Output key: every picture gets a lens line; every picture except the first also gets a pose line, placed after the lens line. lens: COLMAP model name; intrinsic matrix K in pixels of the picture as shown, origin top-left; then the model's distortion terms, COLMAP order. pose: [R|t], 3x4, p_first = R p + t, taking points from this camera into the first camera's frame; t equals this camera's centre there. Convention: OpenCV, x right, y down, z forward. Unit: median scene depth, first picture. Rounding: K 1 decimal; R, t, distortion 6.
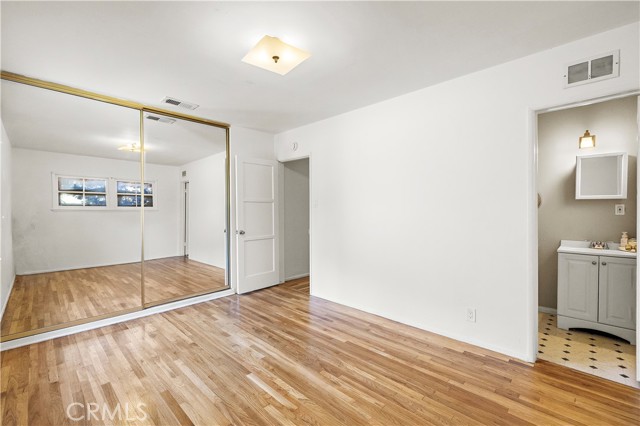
lens RADIAL K [[268.8, 0, 322.2], [0, 268.8, 216.6], [0, 0, 1]] dist [0.001633, -0.000306]
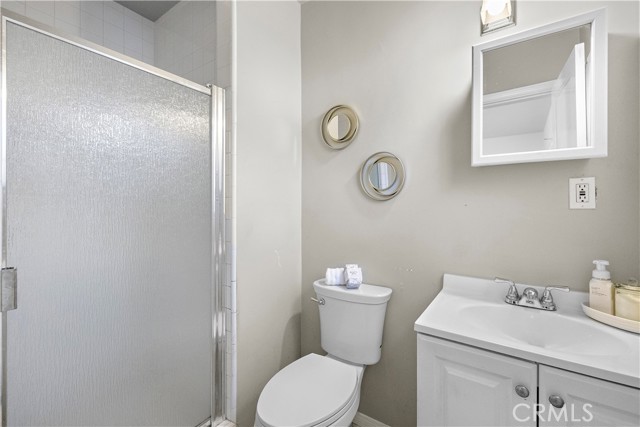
lens RADIAL K [[268.8, 0, 317.4], [0, 268.8, 209.0], [0, 0, 1]] dist [0.001633, -0.000306]
pose [[0.986612, -0.002992, 0.163059, 0.722461], [0.005466, 0.999877, -0.014726, -0.002451], [-0.162994, 0.015420, 0.986506, 0.722628]]
